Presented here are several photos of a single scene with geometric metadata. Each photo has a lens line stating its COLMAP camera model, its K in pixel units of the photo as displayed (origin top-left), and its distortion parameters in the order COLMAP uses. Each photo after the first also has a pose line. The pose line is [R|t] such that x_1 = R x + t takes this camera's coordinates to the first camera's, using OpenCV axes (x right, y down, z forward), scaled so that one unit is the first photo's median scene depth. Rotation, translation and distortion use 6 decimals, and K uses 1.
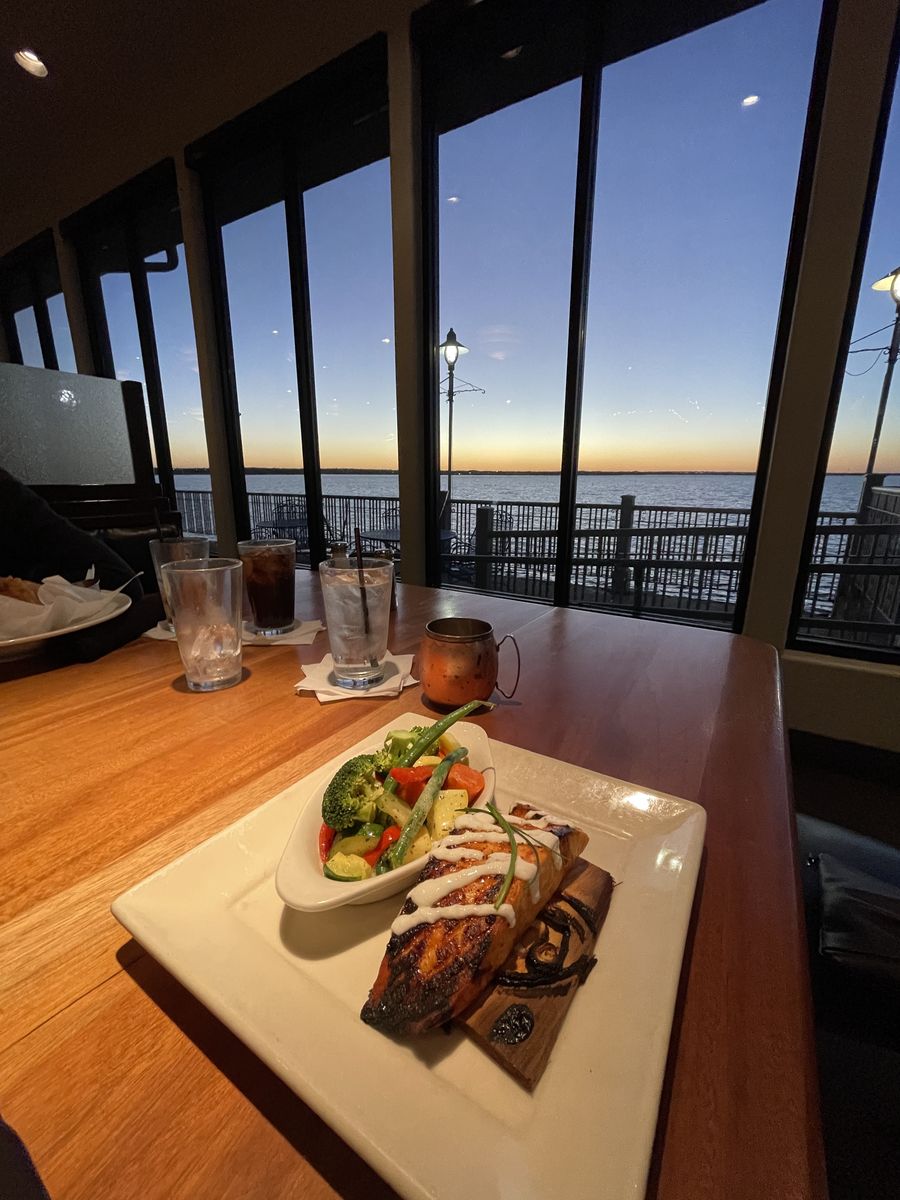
lens RADIAL K [[489.7, 0, 451.6], [0, 489.7, 600.7], [0, 0, 1]] dist [0.002103, 0.000095]
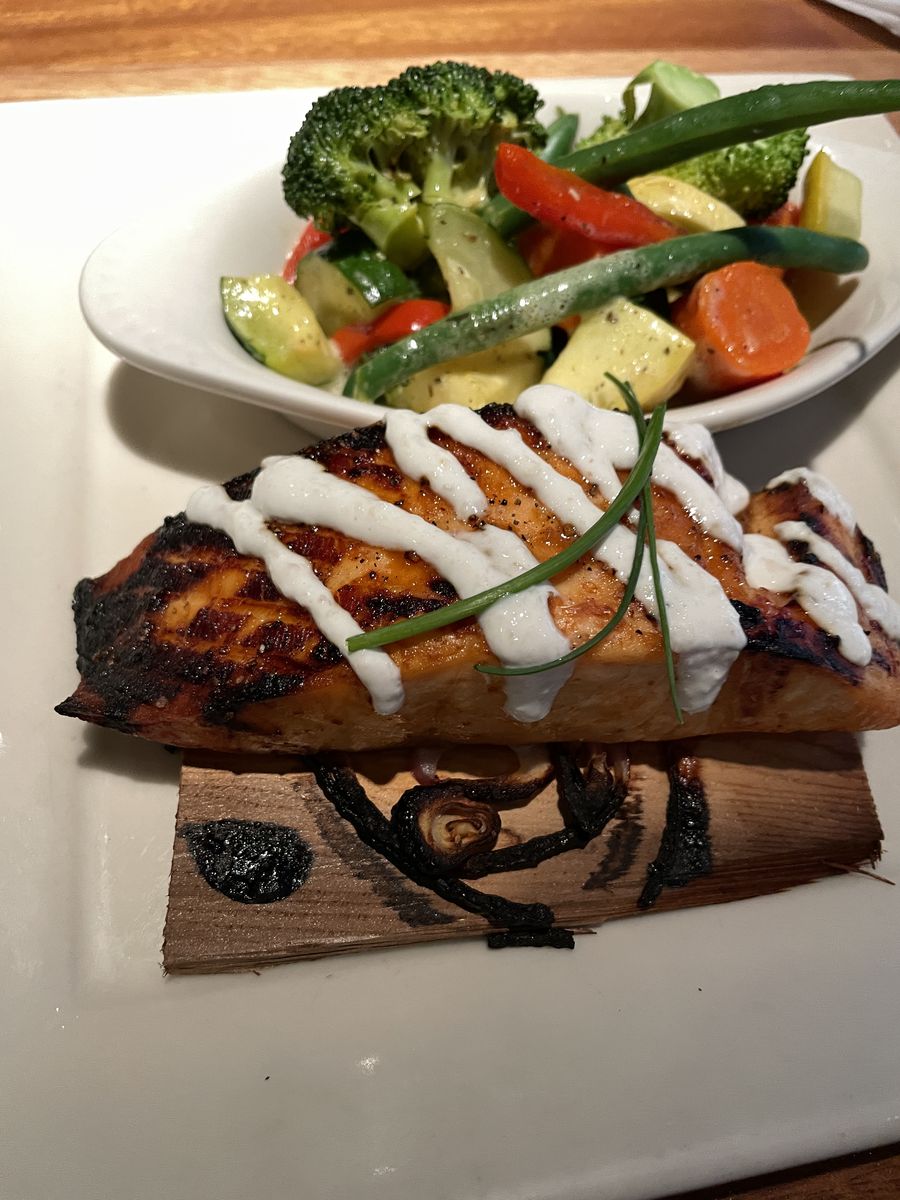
lens RADIAL K [[884.0, 0, 451.1], [0, 884.0, 599.6], [0, 0, 1]] dist [0.039495, -0.000322]
pose [[0.666097, 0.644966, -0.374611, 0.302624], [-0.223741, 0.651903, 0.724542, 0.162210], [0.711515, -0.398800, 0.578537, 0.664357]]
